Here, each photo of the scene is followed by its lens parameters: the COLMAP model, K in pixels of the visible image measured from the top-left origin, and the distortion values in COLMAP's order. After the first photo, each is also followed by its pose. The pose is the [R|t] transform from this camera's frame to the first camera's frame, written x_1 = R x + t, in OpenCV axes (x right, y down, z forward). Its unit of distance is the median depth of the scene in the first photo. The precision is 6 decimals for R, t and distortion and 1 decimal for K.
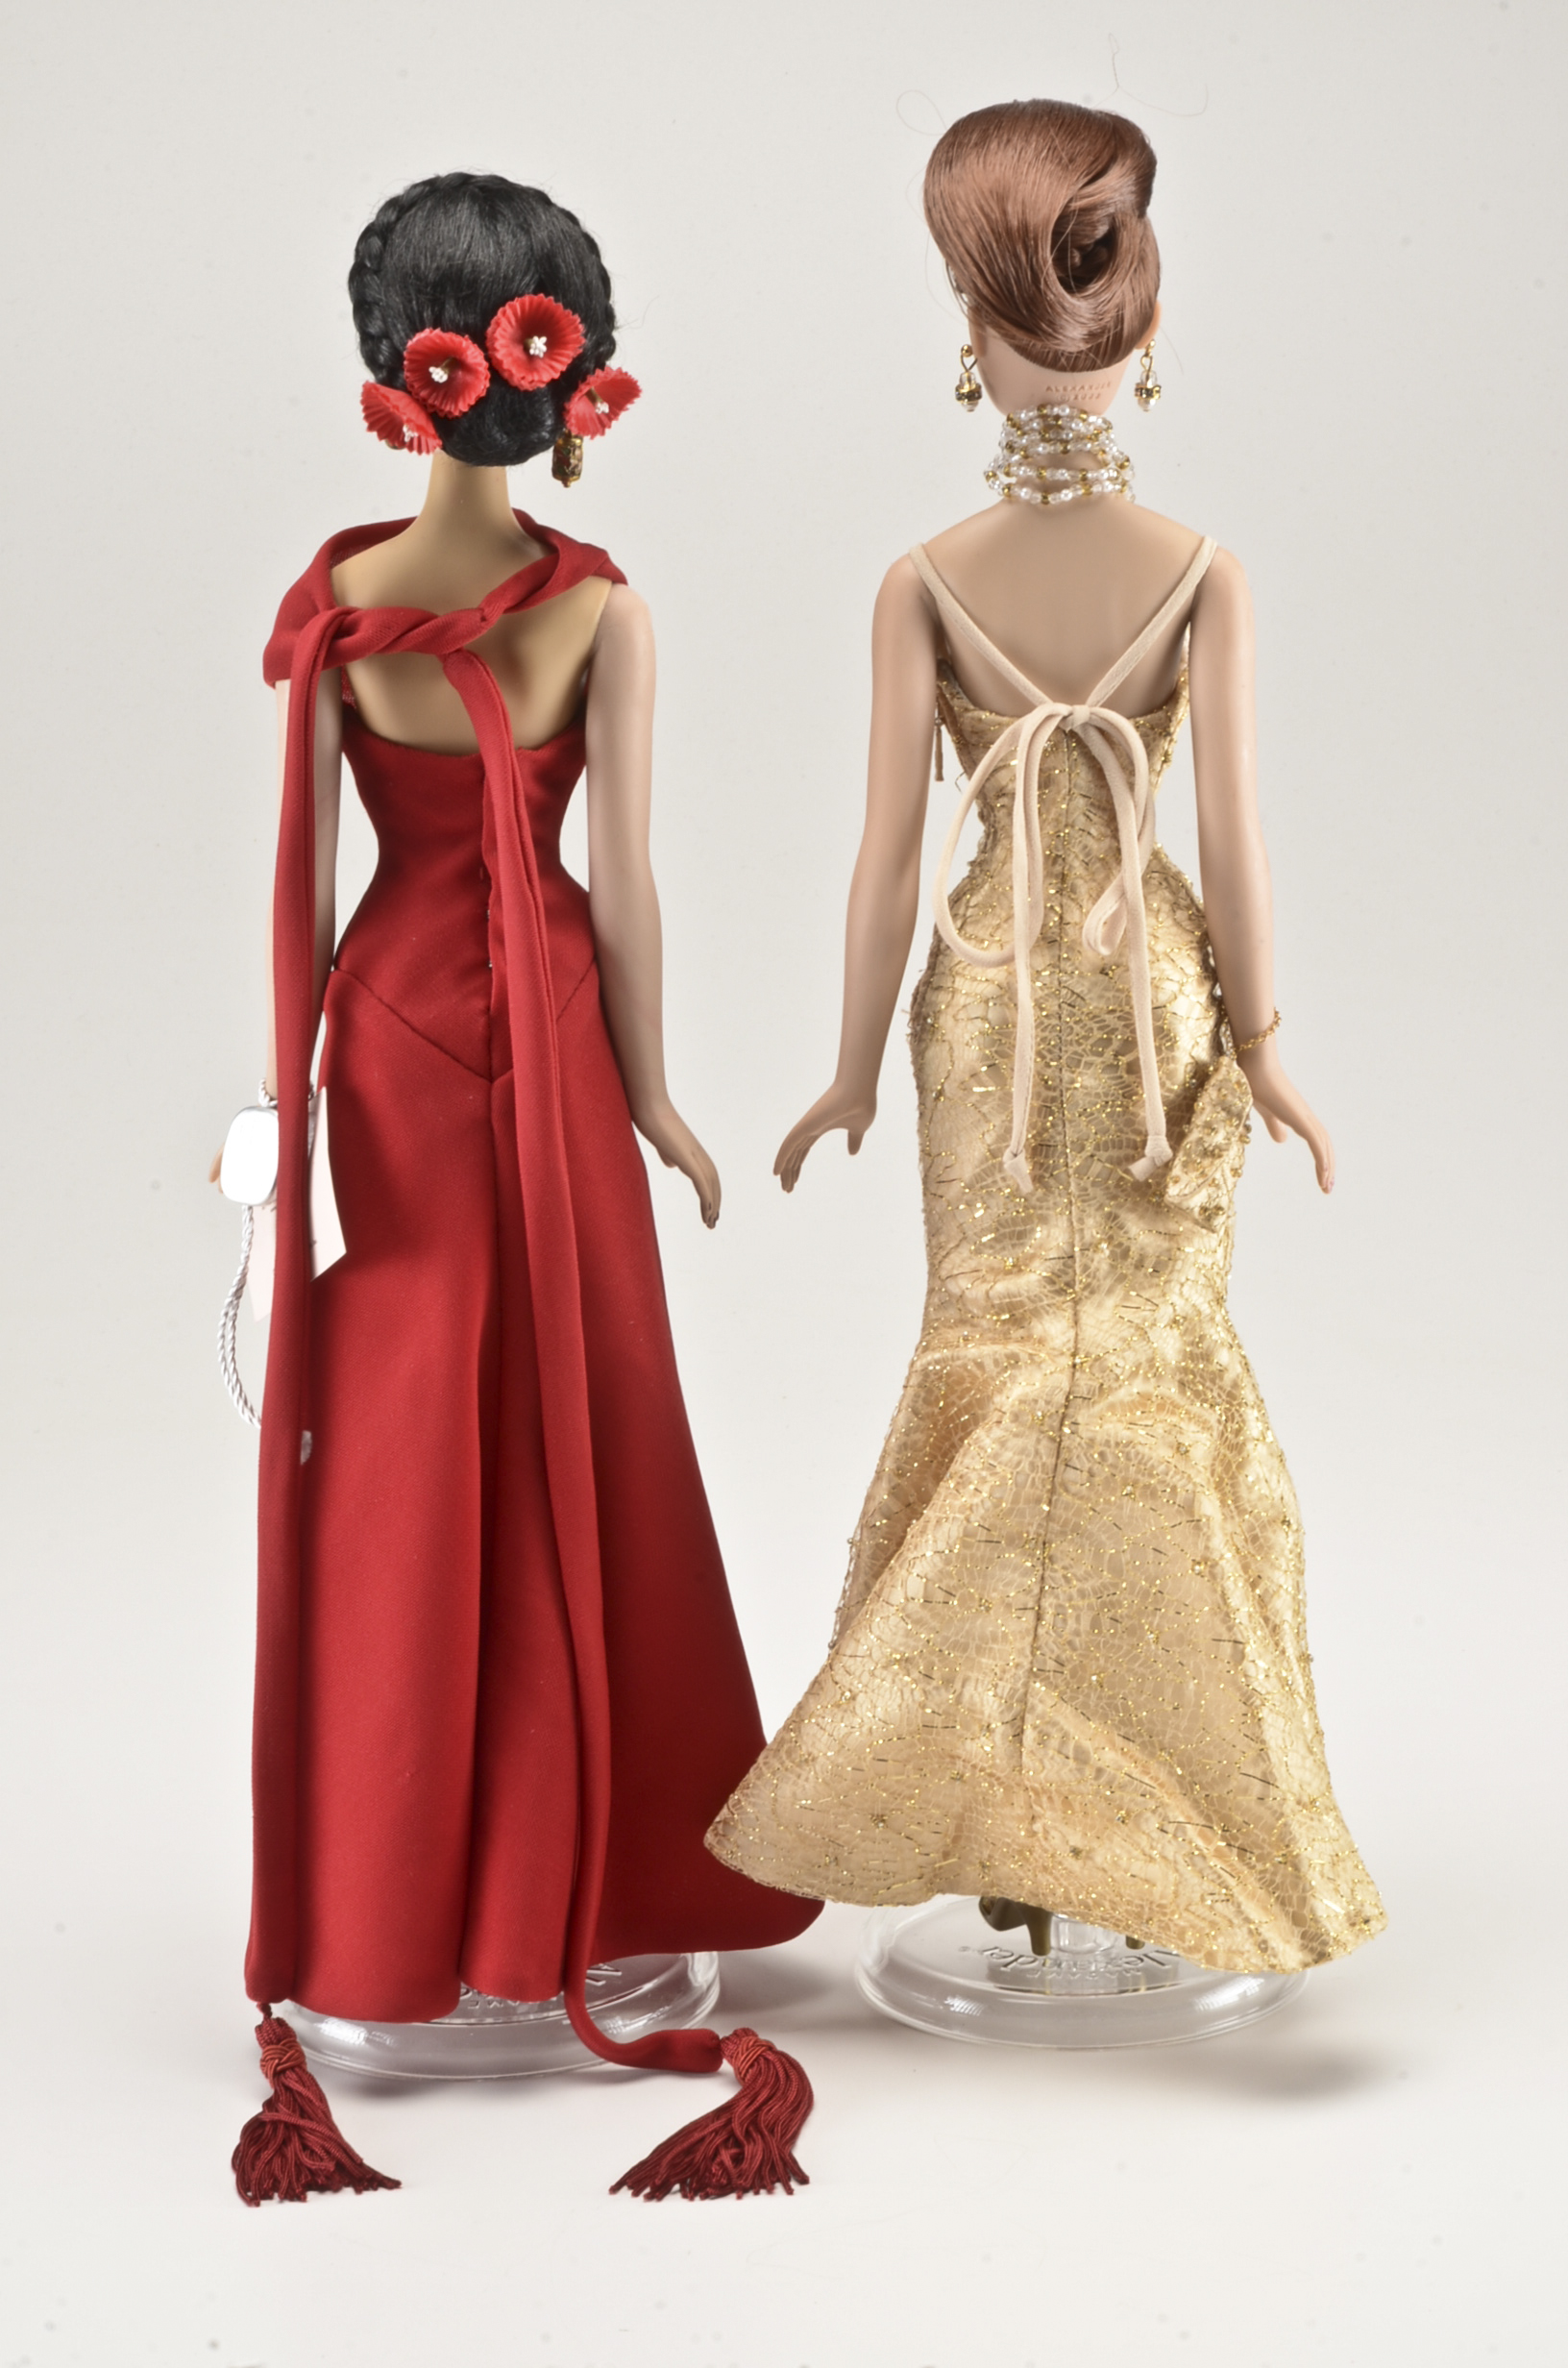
lens RADIAL K [[9520.0, 0, 798.6], [0, 9520.0, 1188.2], [0, 0, 1]] dist [0.126093, 0.000000]
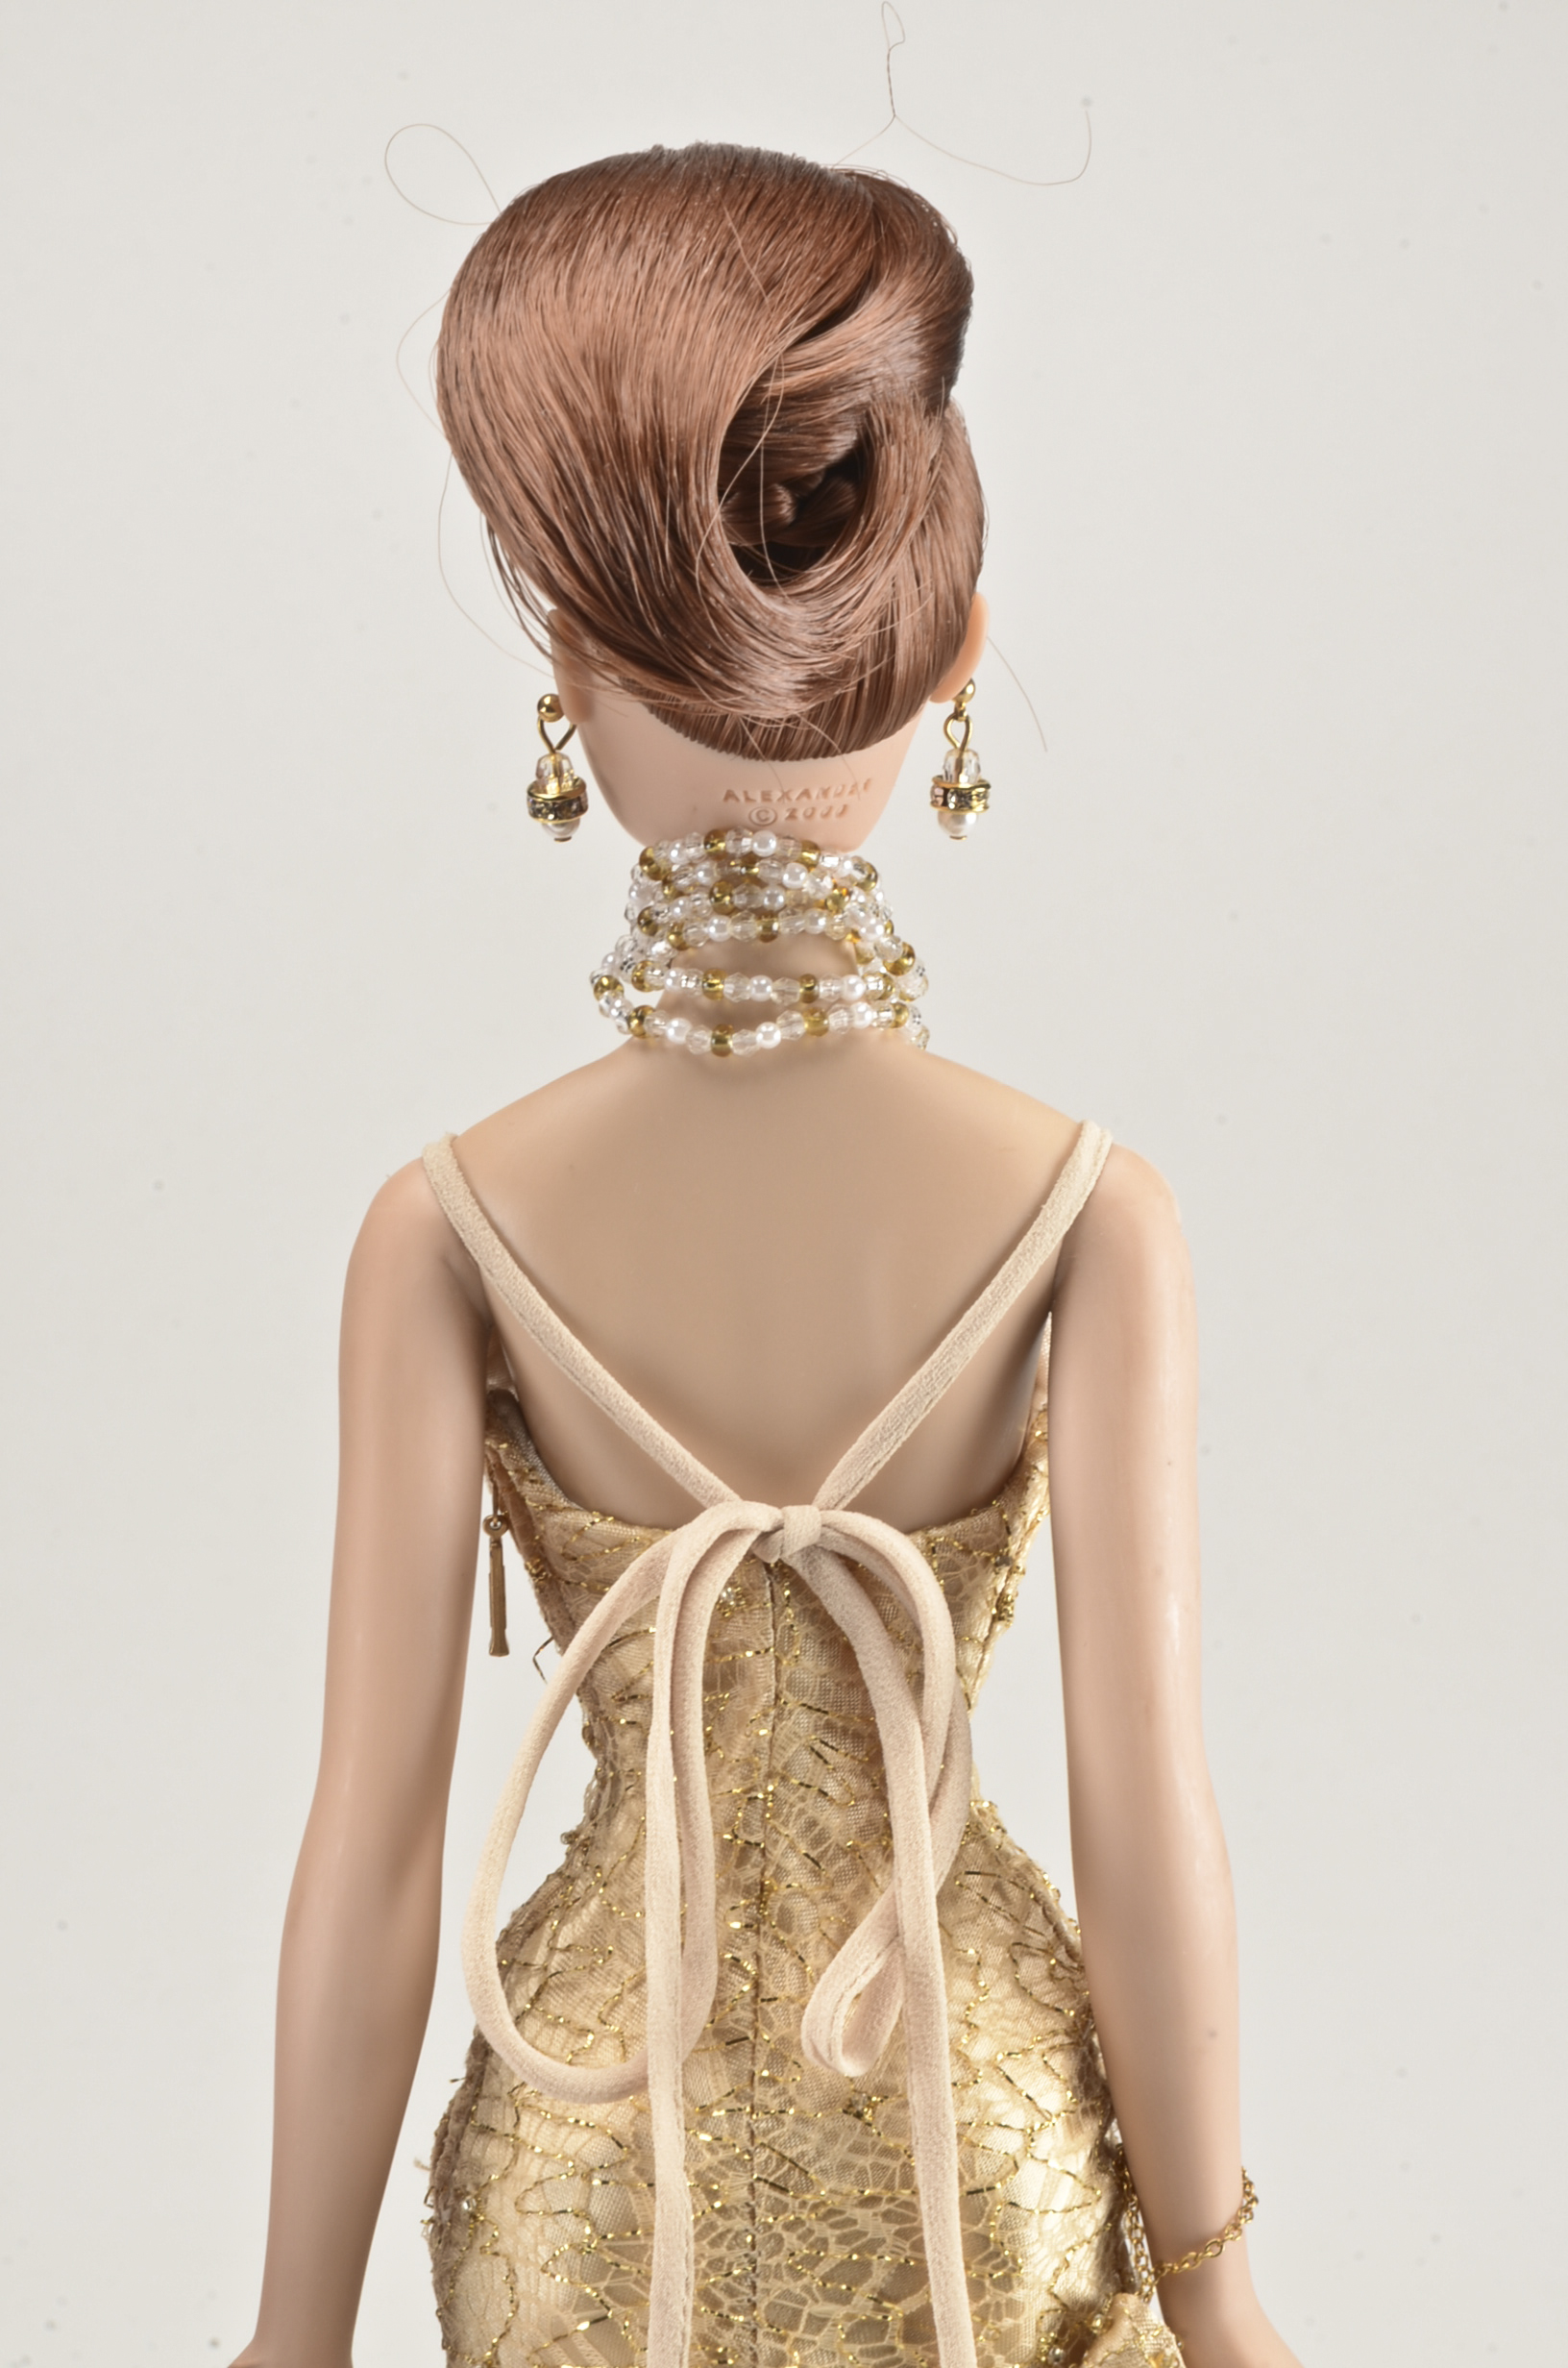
lens RADIAL K [[9945.2, 0, 774.5], [0, 9945.2, 1180.6], [0, 0, 1]] dist [0.365194, 0.000000]
pose [[0.999881, 0.002589, -0.015206, 0.035290], [-0.002757, 0.999935, -0.011021, -0.060607], [0.015177, 0.011062, 0.999824, 0.534464]]
